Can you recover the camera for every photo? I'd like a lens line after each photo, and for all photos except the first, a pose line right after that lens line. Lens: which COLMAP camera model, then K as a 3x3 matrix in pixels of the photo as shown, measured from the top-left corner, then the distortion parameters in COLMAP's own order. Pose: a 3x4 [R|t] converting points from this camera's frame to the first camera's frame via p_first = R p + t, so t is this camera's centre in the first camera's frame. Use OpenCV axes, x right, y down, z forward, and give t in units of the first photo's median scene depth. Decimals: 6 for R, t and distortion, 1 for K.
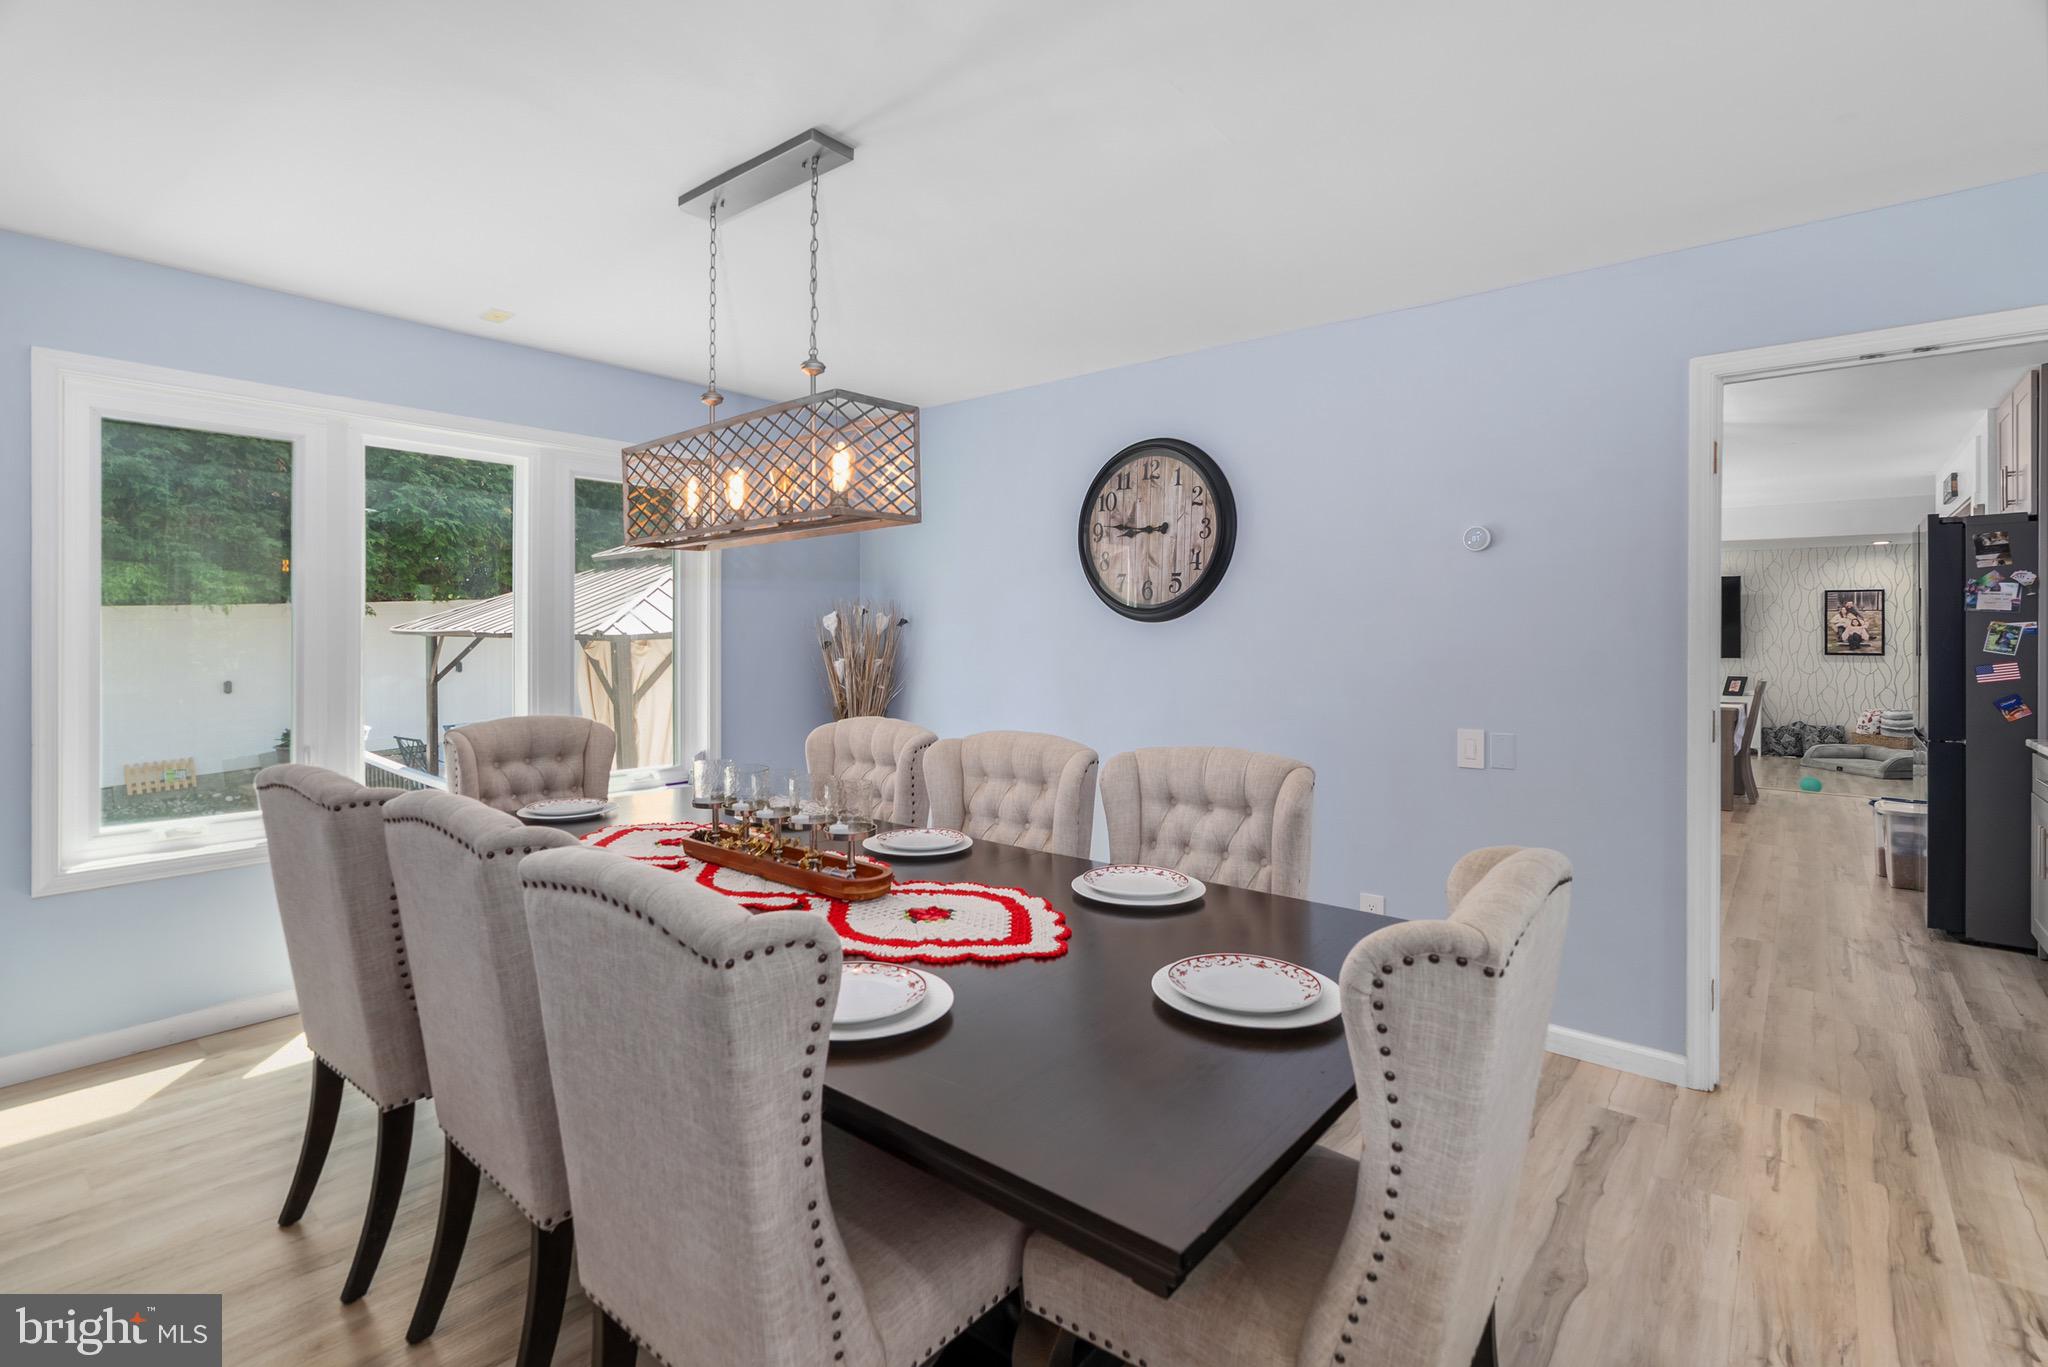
lens RADIAL K [[948.7, 0, 1005.8], [0, 948.7, 634.0], [0, 0, 1]] dist [-0.015543, 0.006079]
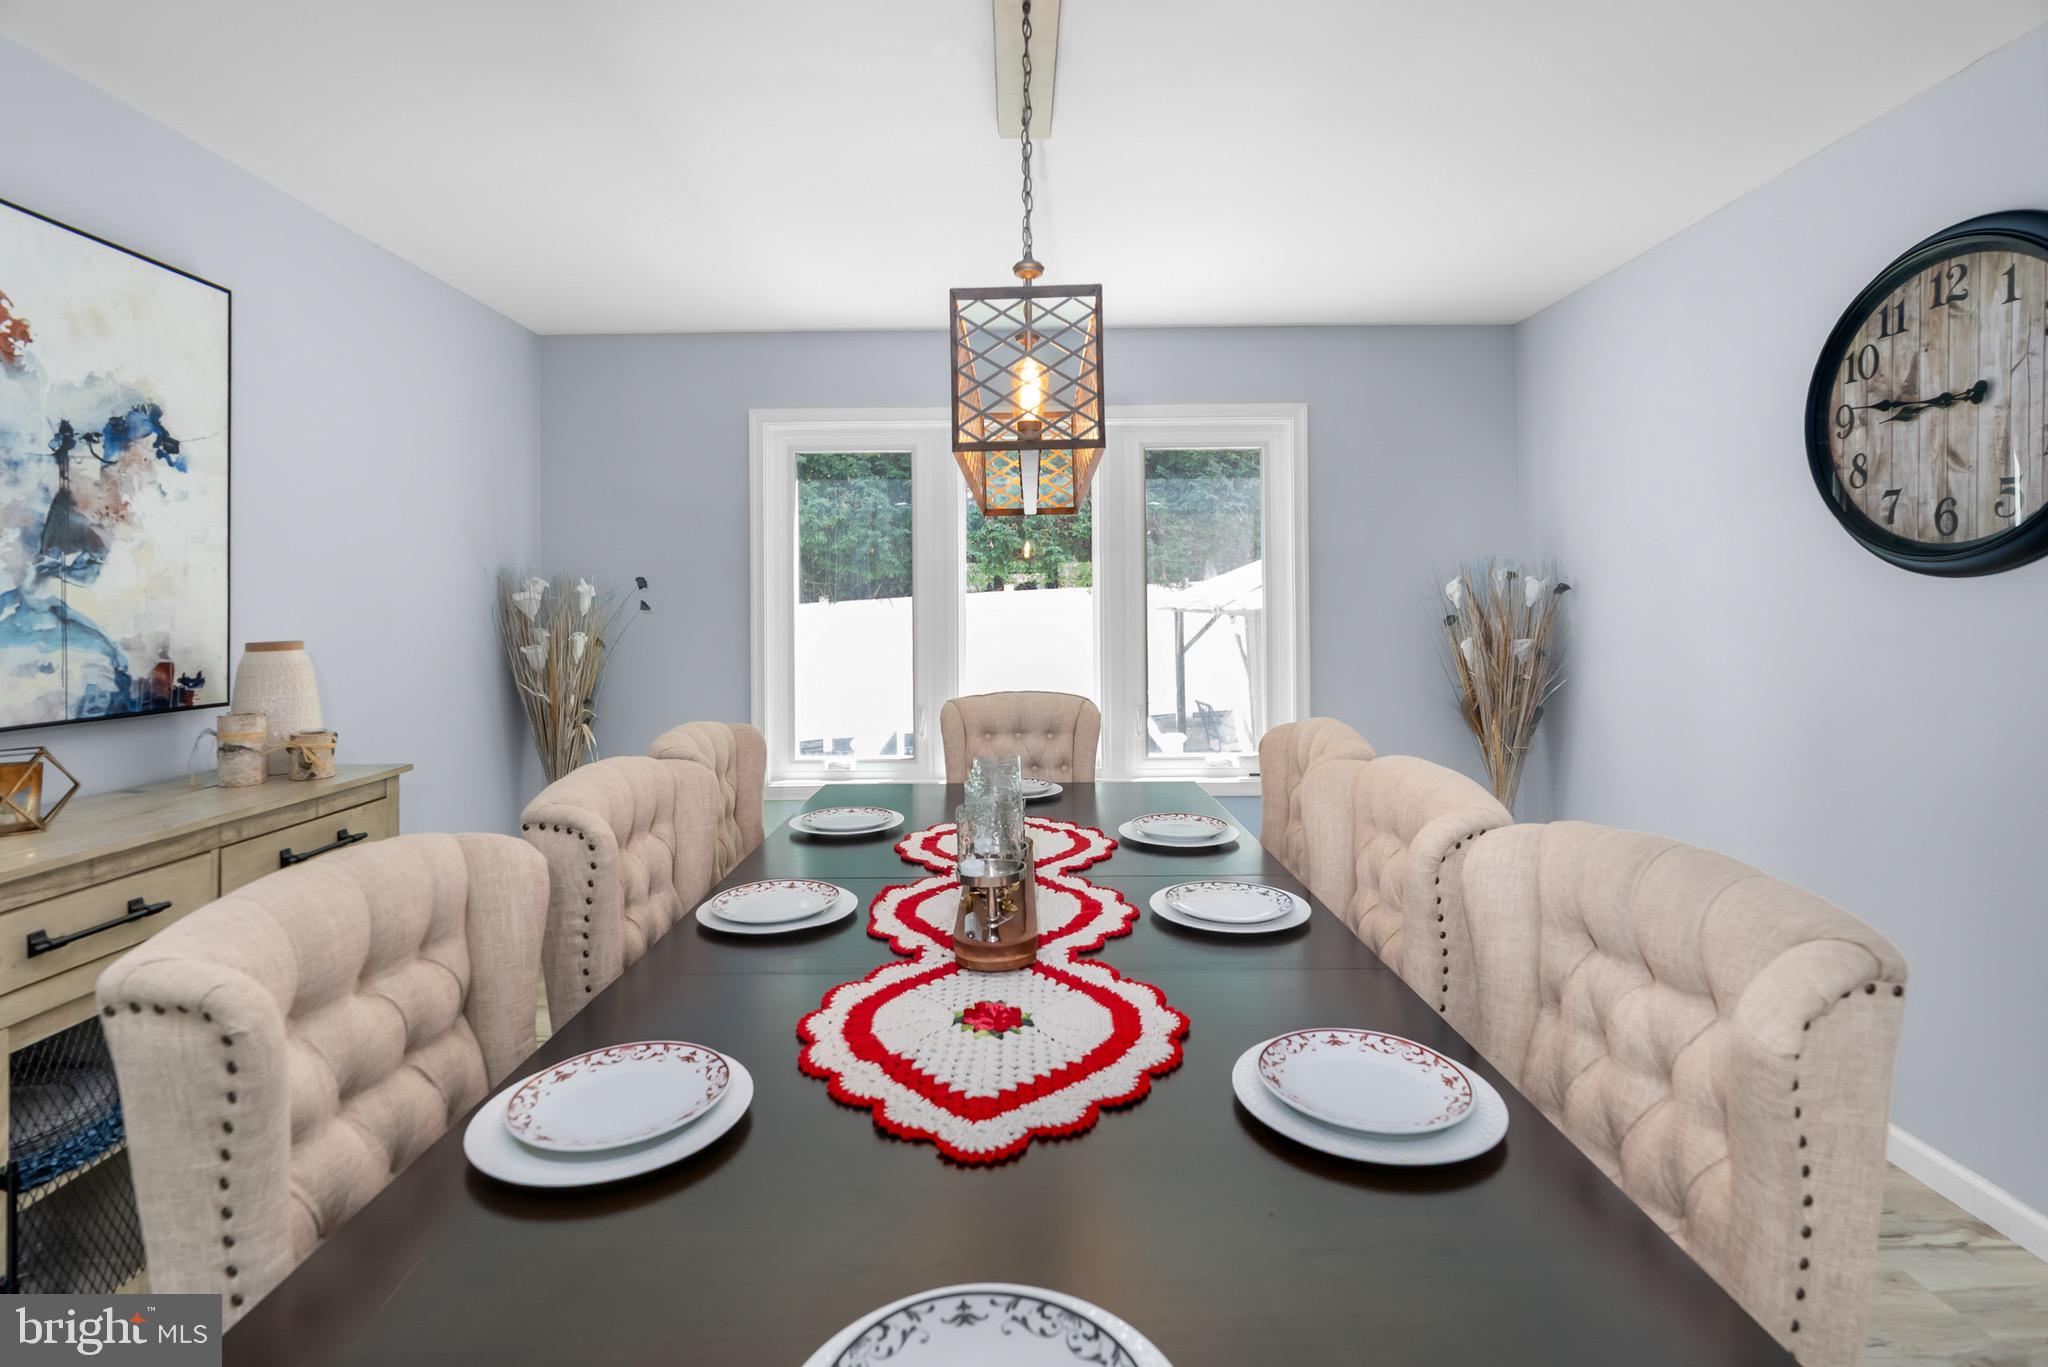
lens RADIAL K [[948.7, 0, 1014.6], [0, 948.7, 597.9], [0, 0, 1]] dist [-0.015543, 0.006079]
pose [[0.642185, -0.017677, -0.766346, 0.208612], [0.010500, 0.999843, -0.014265, 0.001199], [0.766478, 0.001114, 0.642270, 0.261342]]
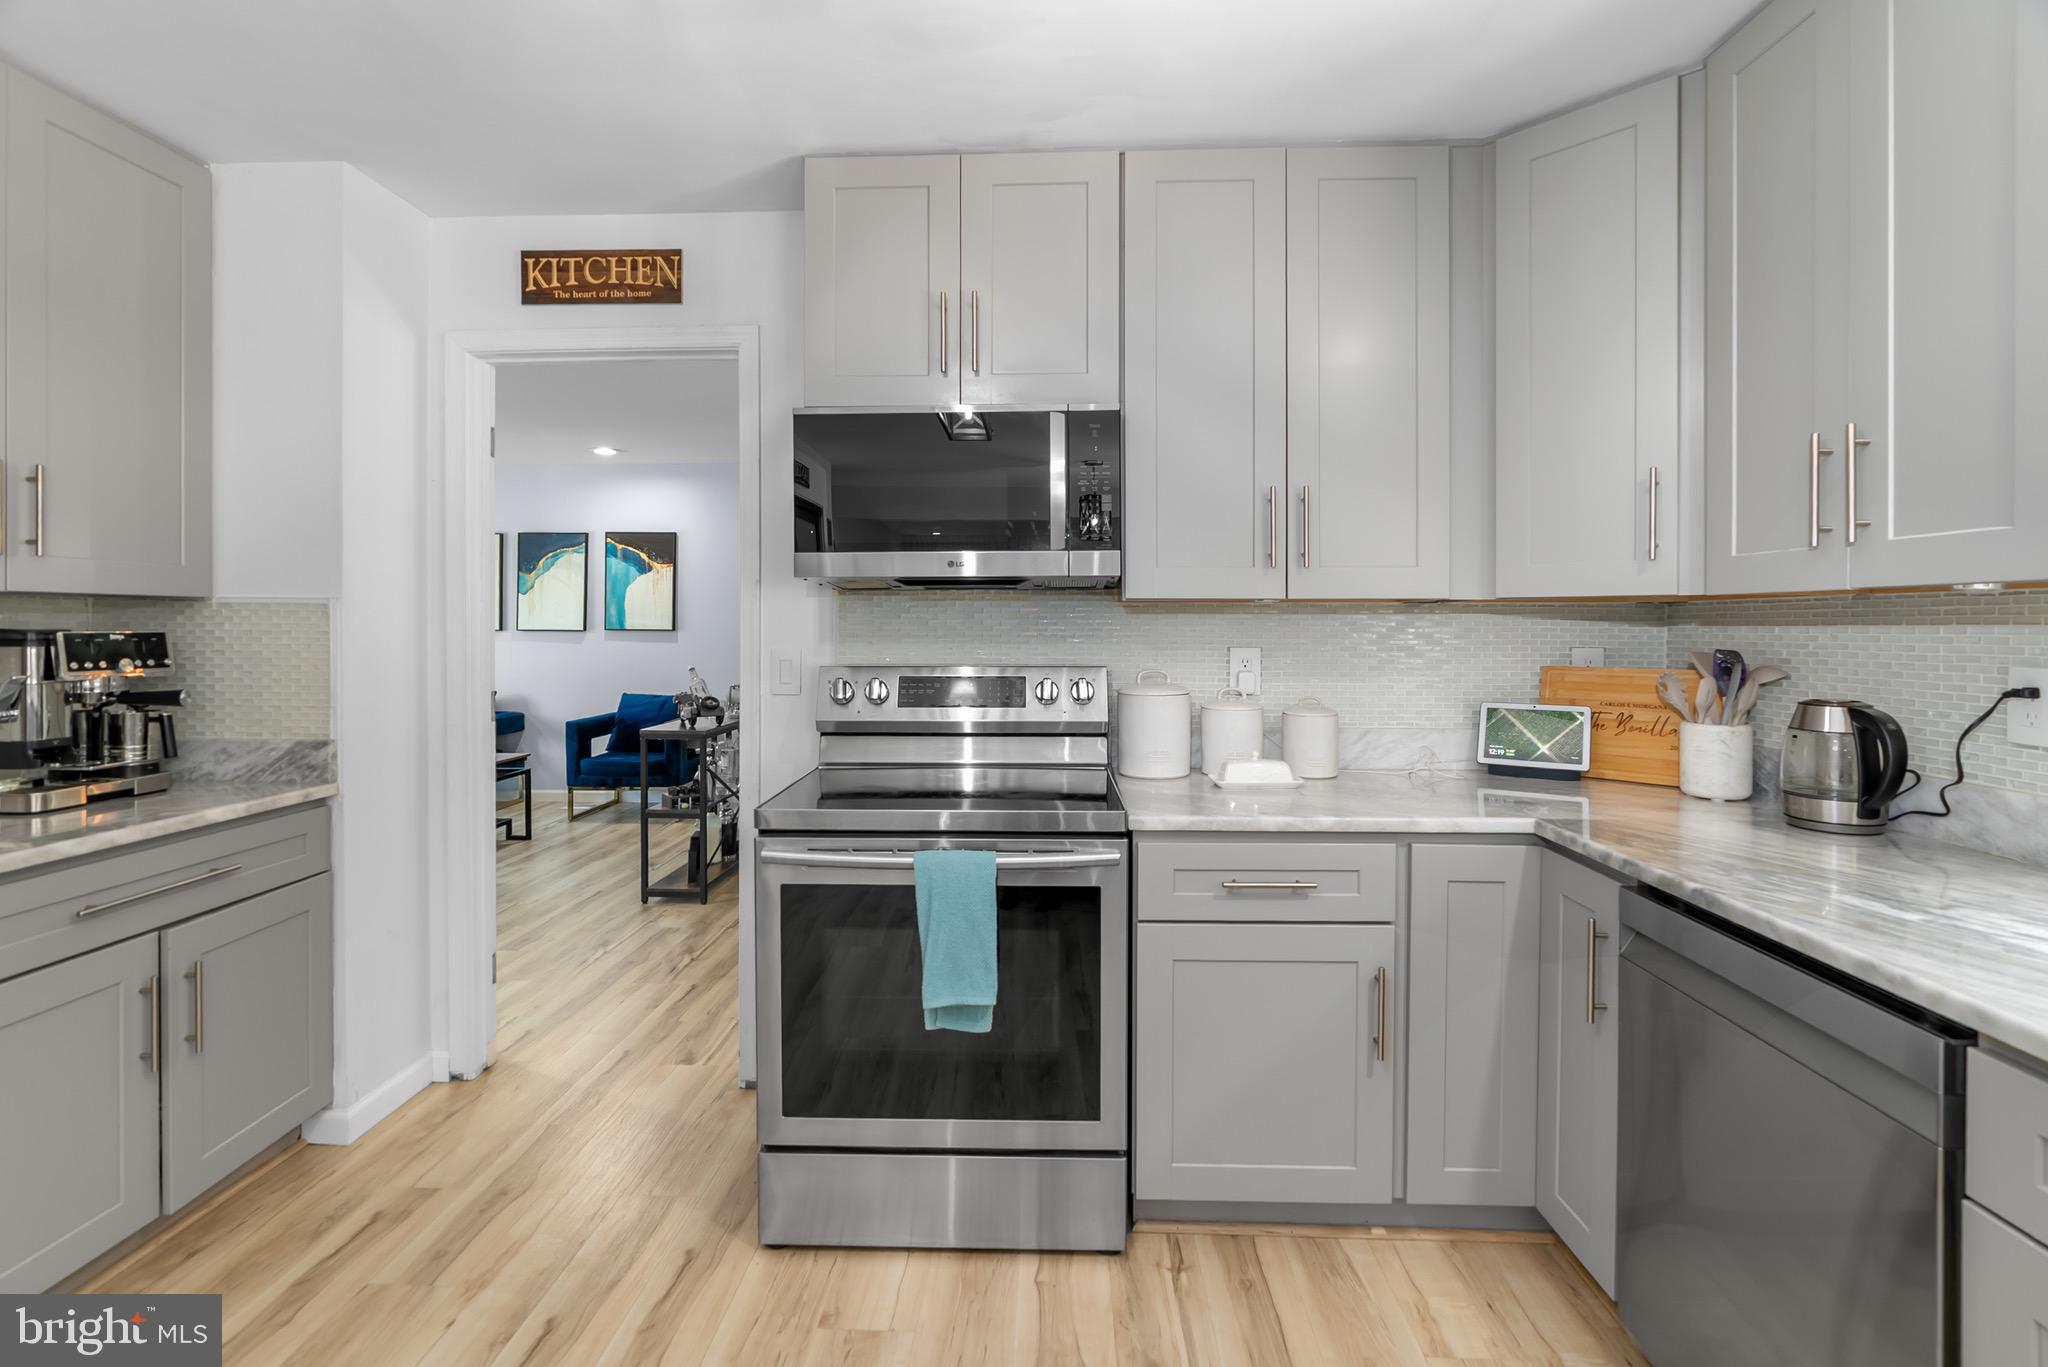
lens RADIAL K [[948.7, 0, 1015.6], [0, 948.7, 630.5], [0, 0, 1]] dist [-0.015543, 0.006079]
pose [[-0.793302, -0.000186, -0.608828, 0.775124], [-0.004062, 0.999979, 0.004988, 0.008725], [0.608815, 0.006430, -0.793286, 1.333598]]
